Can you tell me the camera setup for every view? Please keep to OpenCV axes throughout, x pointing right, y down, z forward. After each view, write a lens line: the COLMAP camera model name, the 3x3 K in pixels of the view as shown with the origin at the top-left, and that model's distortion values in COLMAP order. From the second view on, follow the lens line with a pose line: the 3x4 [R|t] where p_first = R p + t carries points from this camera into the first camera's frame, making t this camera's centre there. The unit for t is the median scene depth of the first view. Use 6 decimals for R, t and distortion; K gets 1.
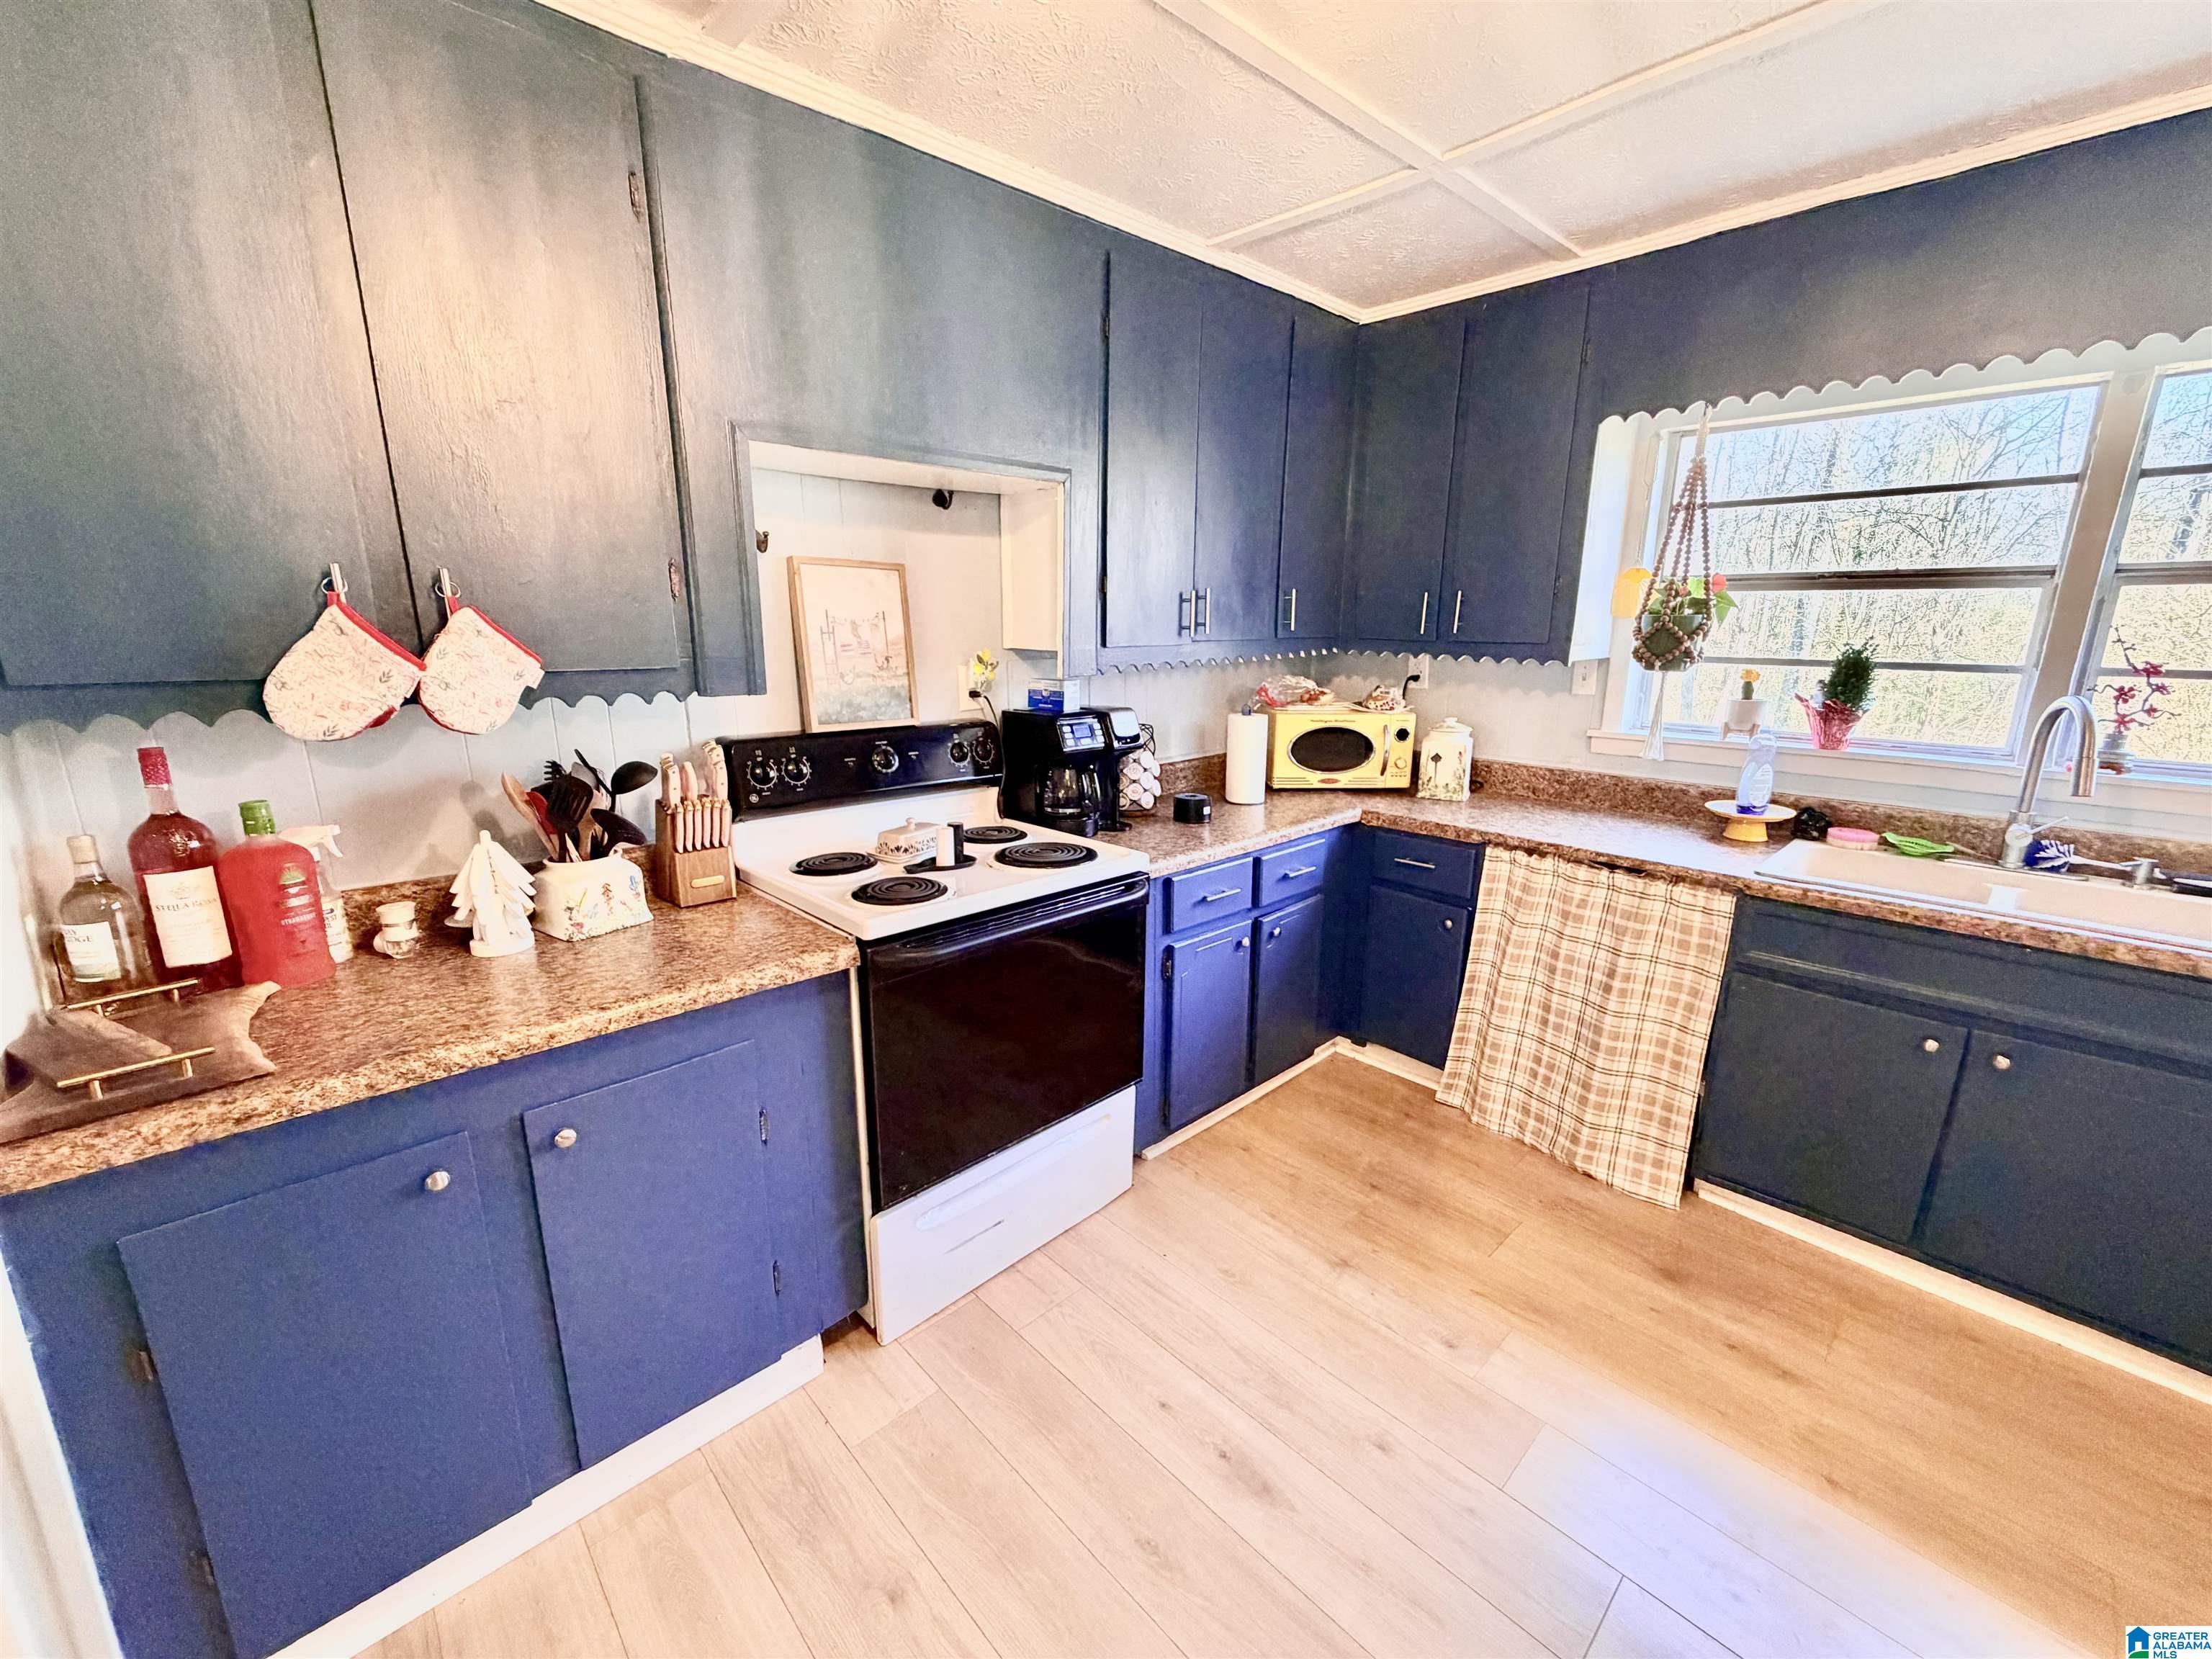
lens RADIAL K [[897.7, 0, 1106.0], [0, 897.7, 829.5], [0, 0, 1]] dist [0.001768, 0.000301]
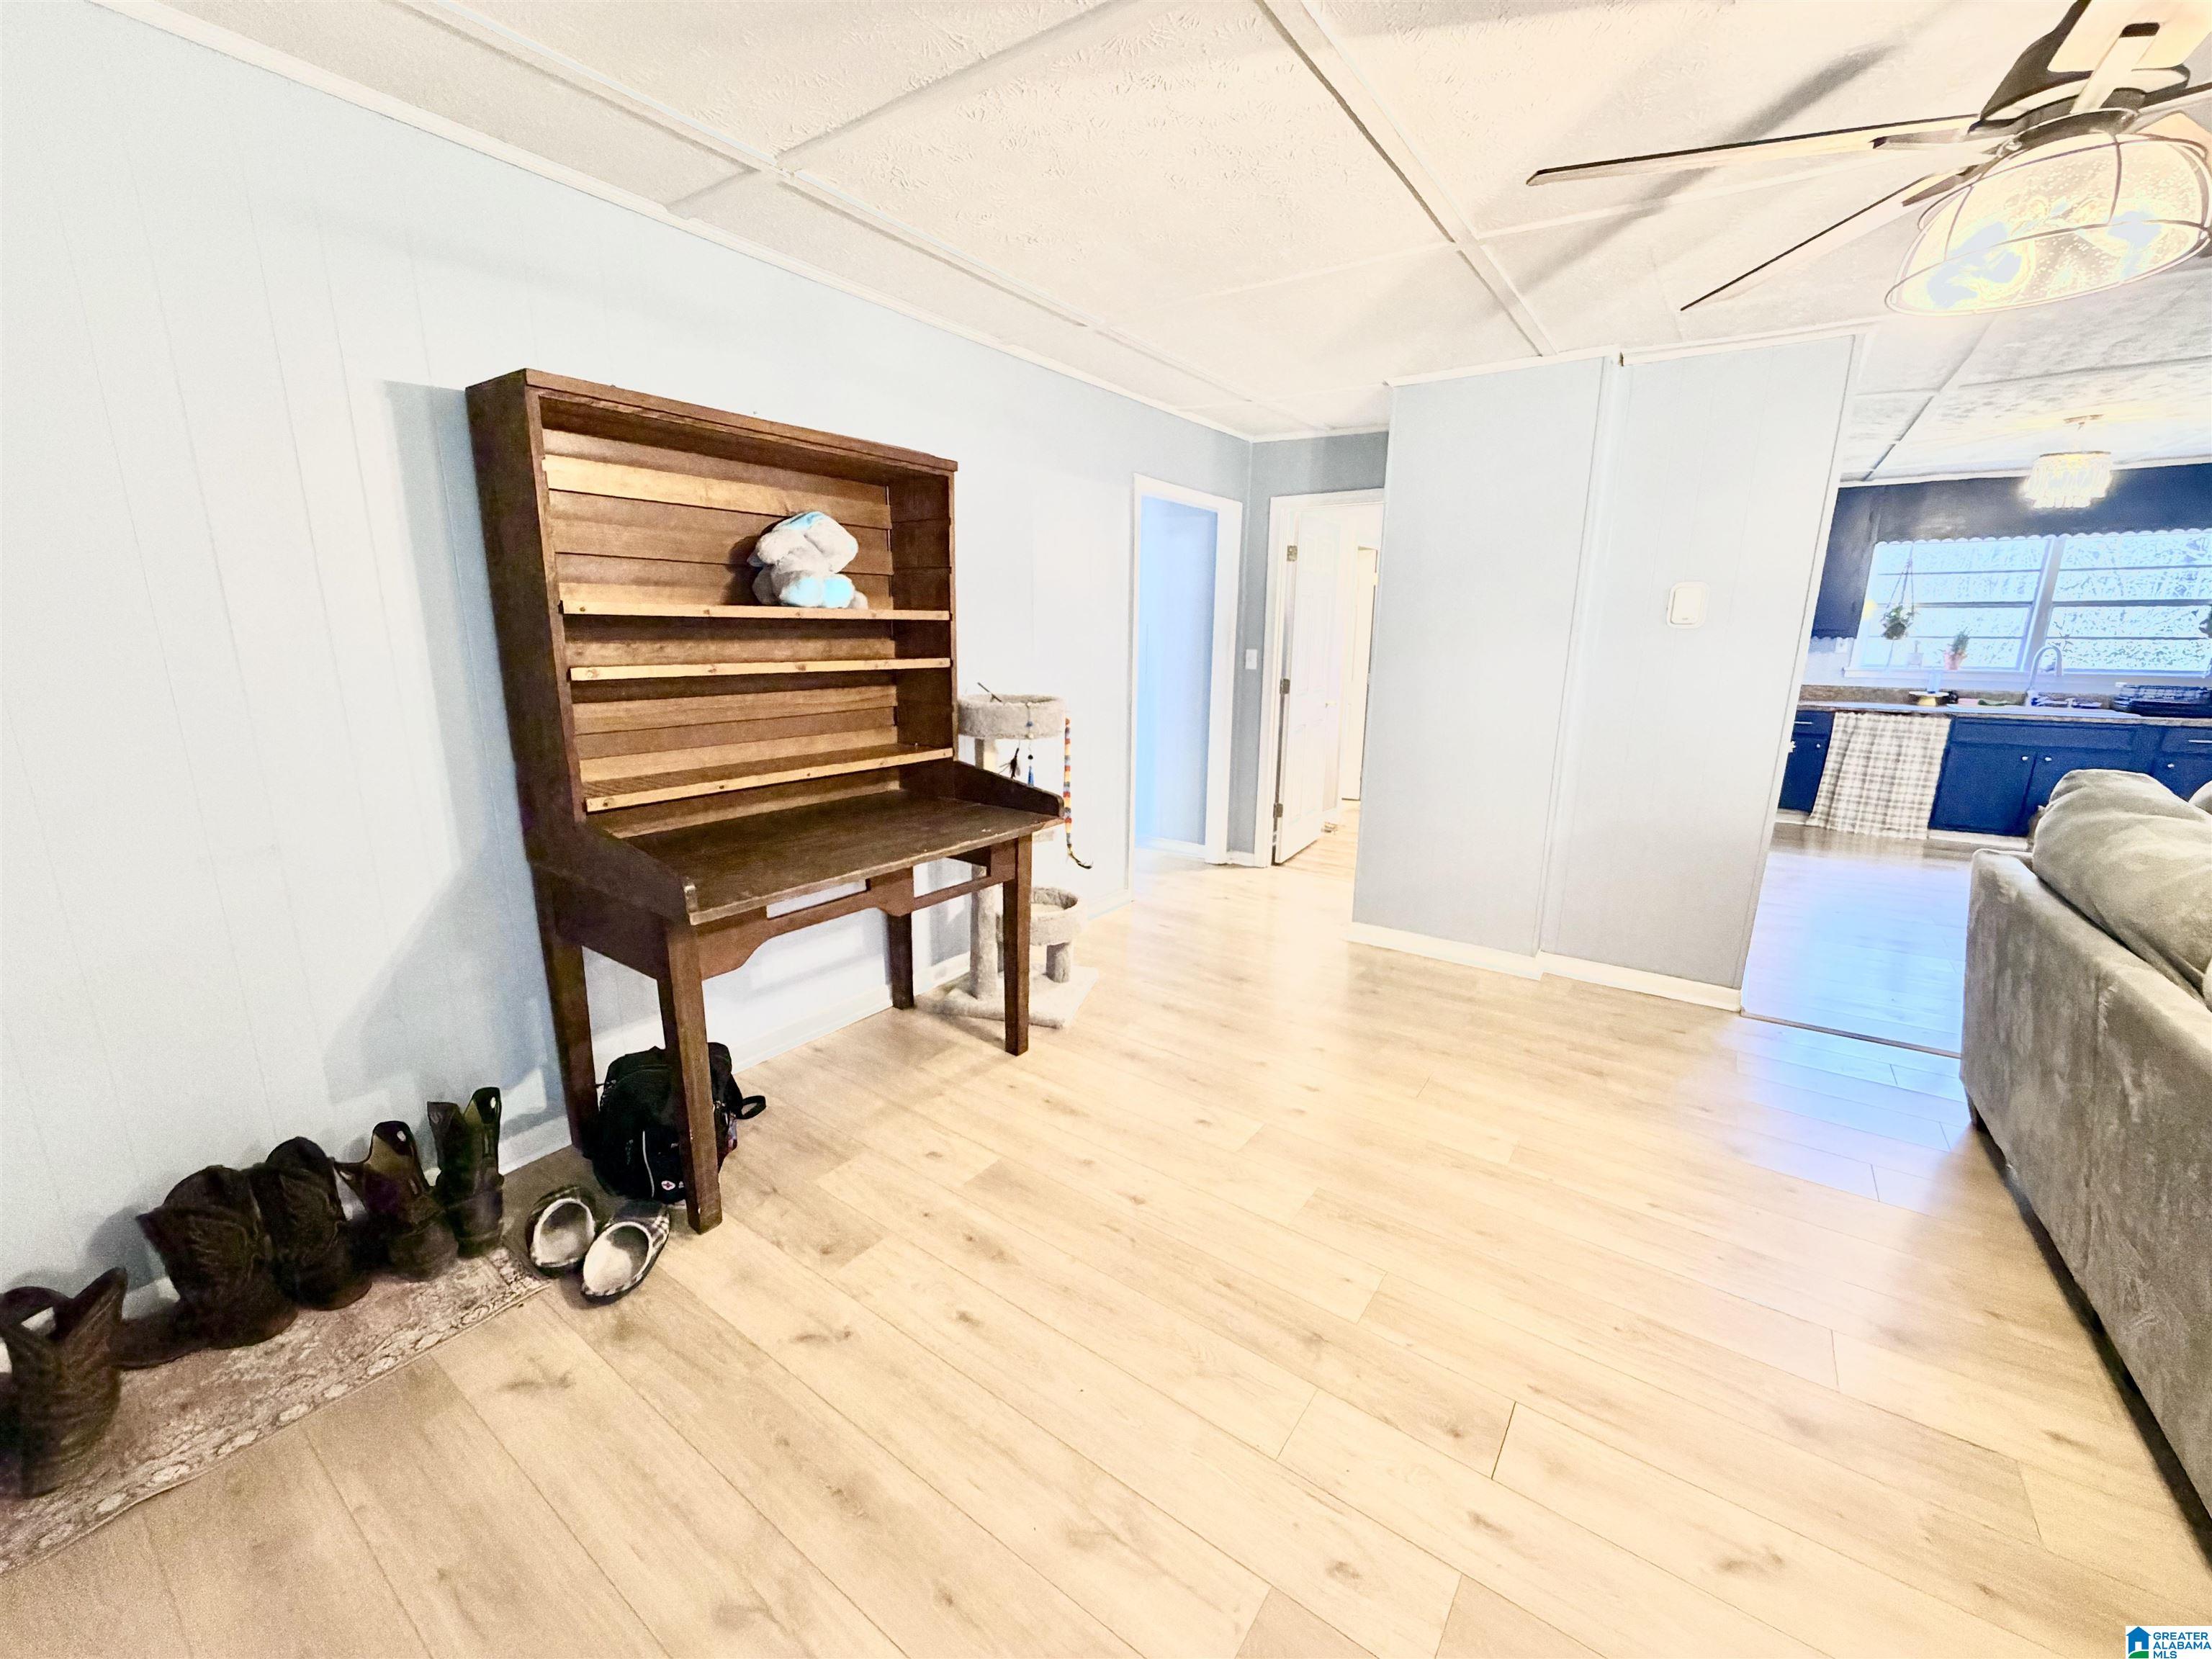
lens RADIAL K [[897.7, 0, 1106.0], [0, 897.7, 829.5], [0, 0, 1]] dist [0.001768, 0.000301]
pose [[0.982432, -0.043918, 0.181379, -2.042890], [0.046281, 0.998890, -0.008813, 0.273766], [-0.180791, 0.017053, 0.983374, -1.079181]]
